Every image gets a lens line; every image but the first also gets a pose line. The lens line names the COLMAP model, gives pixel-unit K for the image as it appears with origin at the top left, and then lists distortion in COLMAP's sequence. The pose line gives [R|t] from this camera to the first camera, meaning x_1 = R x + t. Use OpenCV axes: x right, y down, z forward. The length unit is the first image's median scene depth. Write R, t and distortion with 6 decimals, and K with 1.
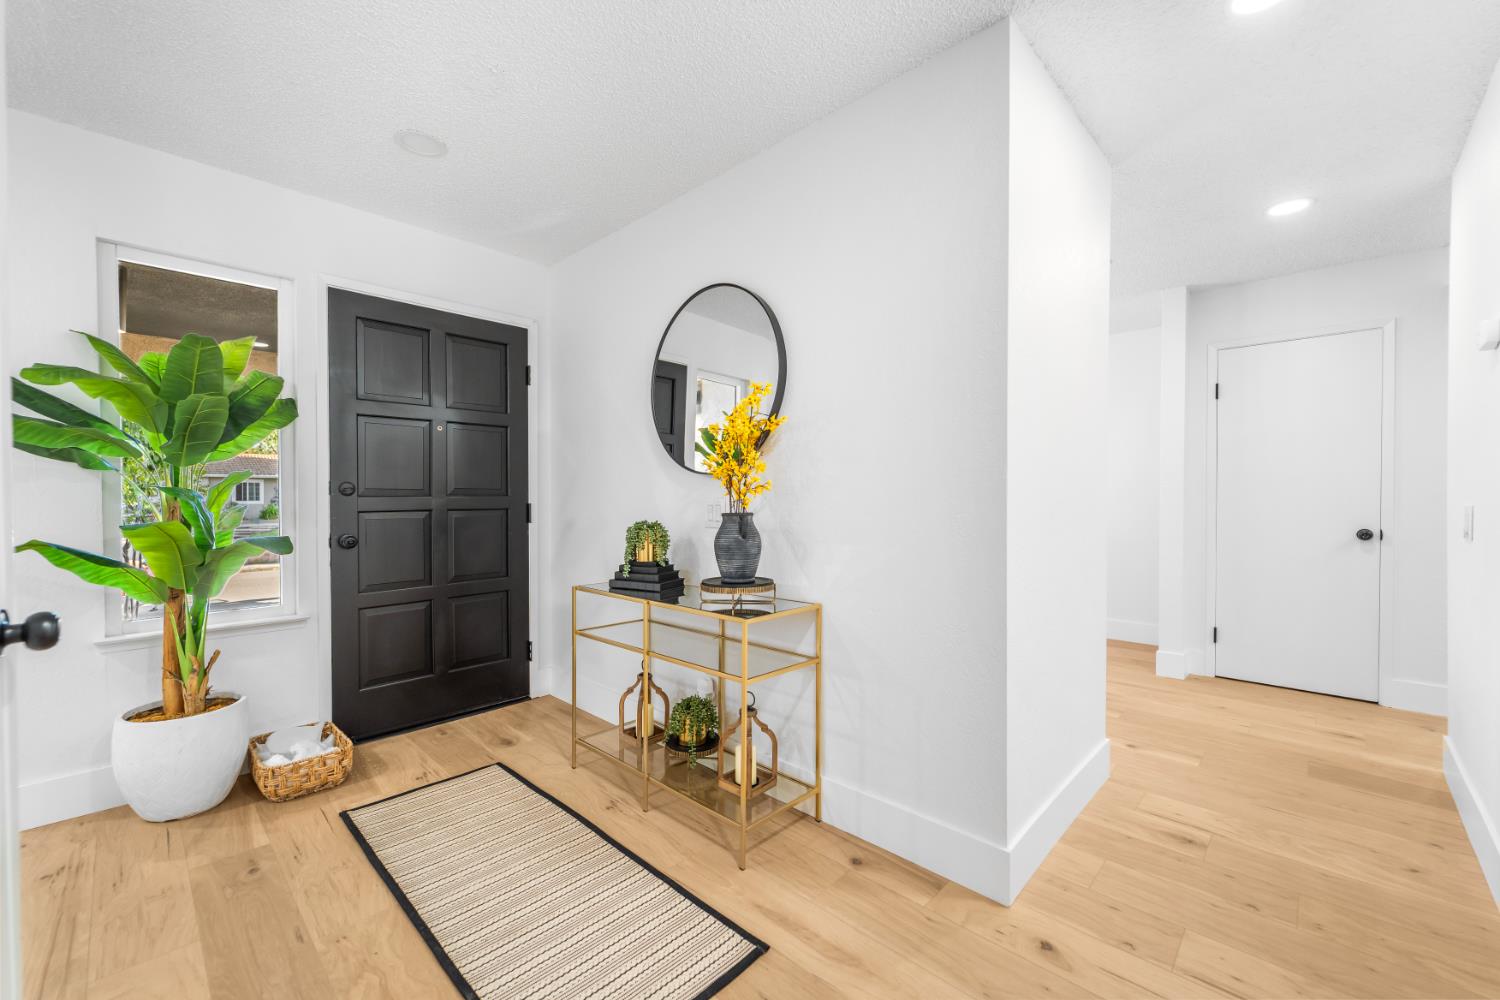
lens RADIAL K [[600.3, 0, 751.4], [0, 600.3, 494.7], [0, 0, 1]] dist [-0.000336, -0.000729]
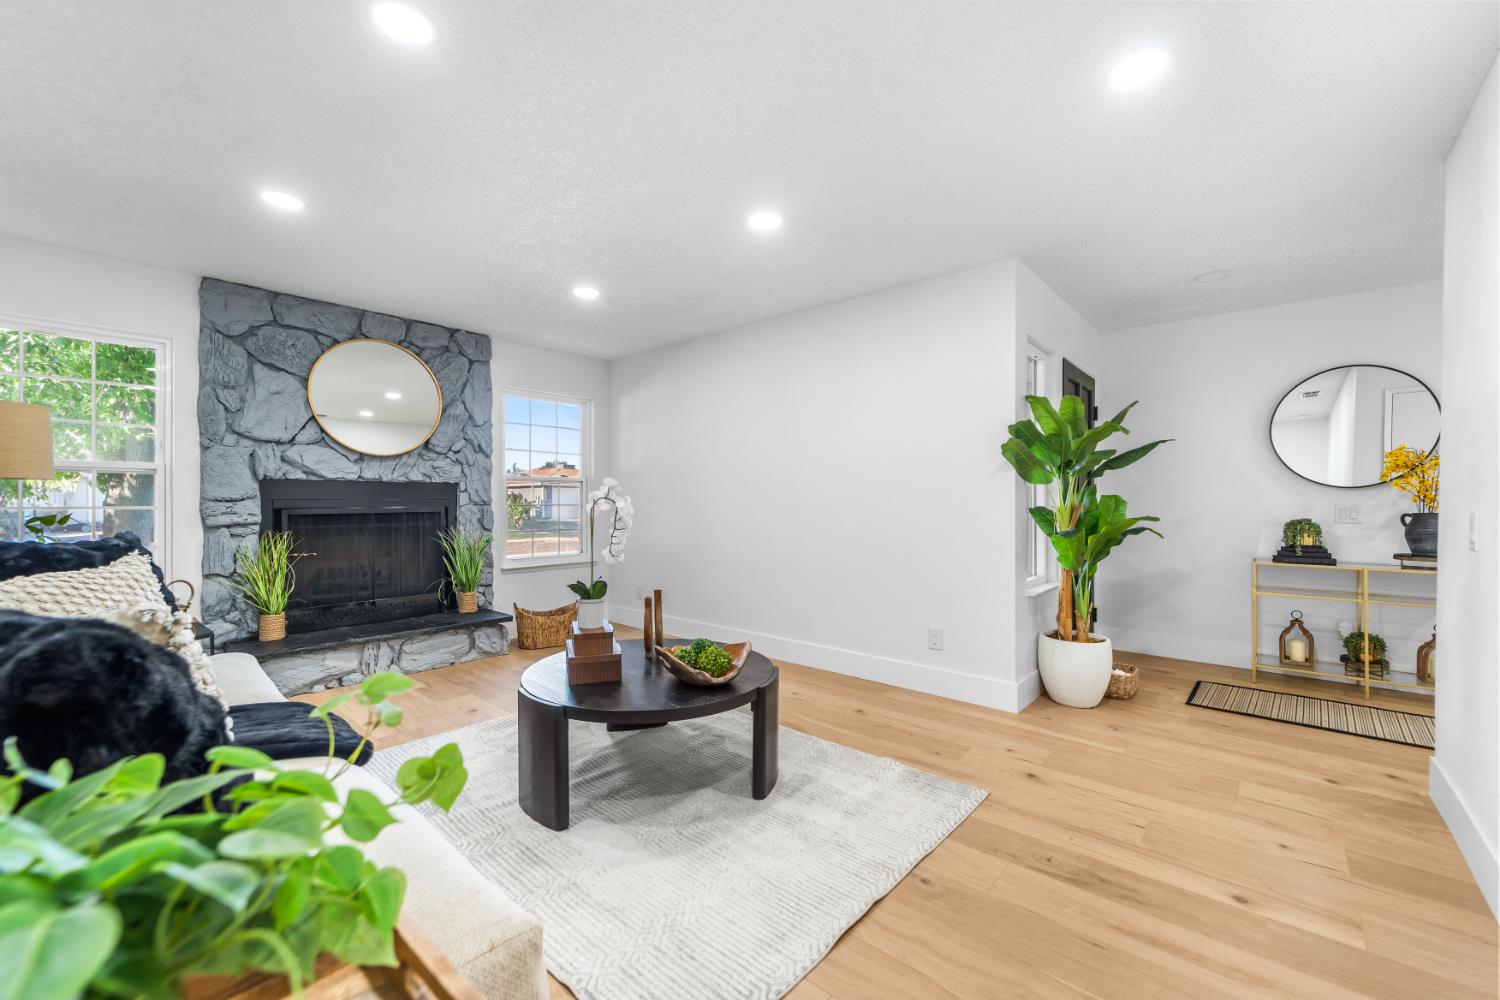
lens RADIAL K [[598.6, 0, 750.5], [0, 598.6, 505.3], [0, 0, 1]] dist [0.008170, -0.000106]
pose [[0.999278, -0.001046, 0.037989, -1.762660], [0.000533, 0.999909, 0.013516, -0.009994], [-0.038000, -0.013486, 0.999187, -0.496464]]
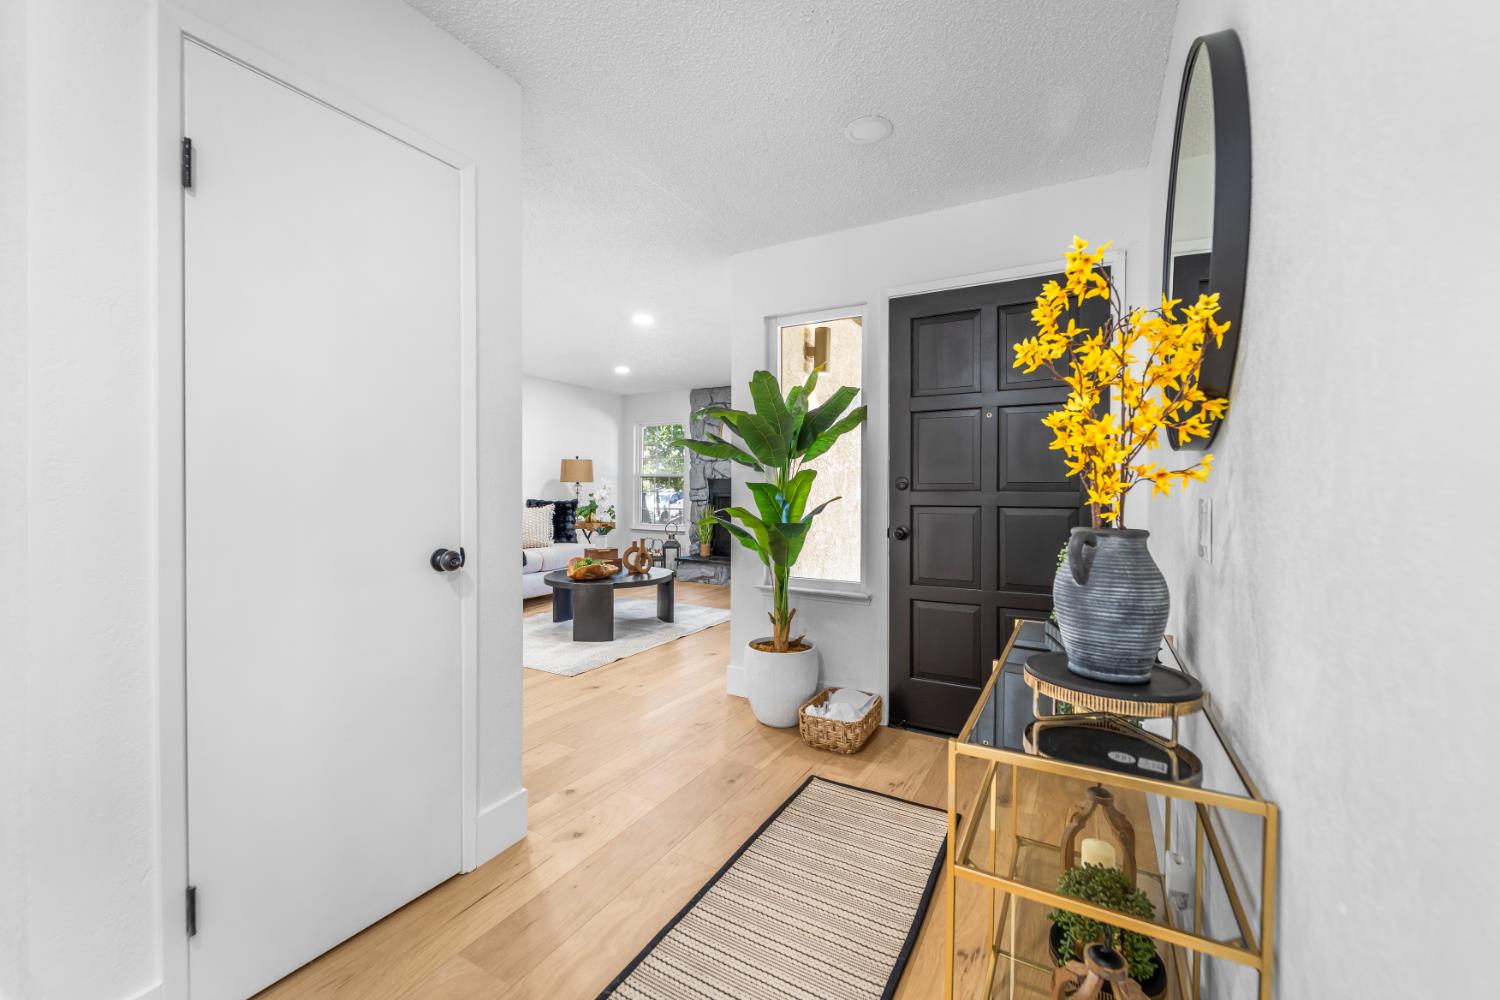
lens RADIAL K [[600.3, 0, 751.4], [0, 600.3, 494.7], [0, 0, 1]] dist [-0.000336, -0.000729]
pose [[0.249459, 0.008321, -0.968350, 0.339570], [0.000140, 0.999963, 0.008628, -0.000654], [0.968385, -0.002288, 0.249448, 0.576162]]
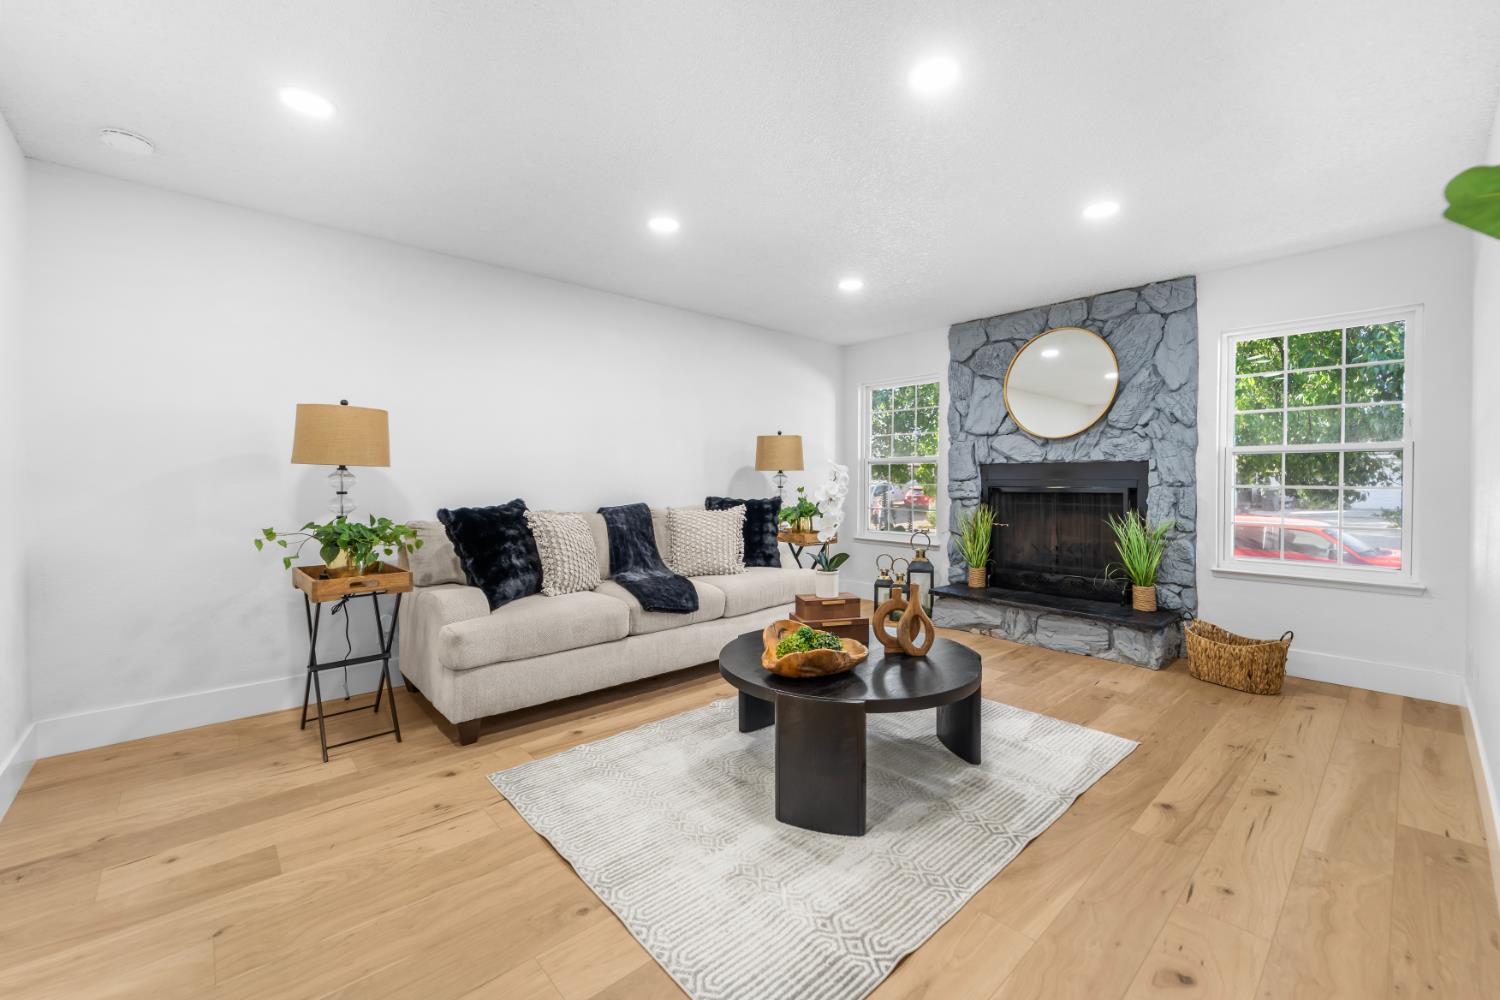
lens RADIAL K [[600.3, 0, 751.4], [0, 600.3, 494.7], [0, 0, 1]] dist [-0.000336, -0.000729]
pose [[-0.073213, 0.022661, -0.997059, -0.829888], [0.003080, 0.999742, 0.022496, -0.001852], [0.997312, -0.001424, -0.073264, 0.530858]]
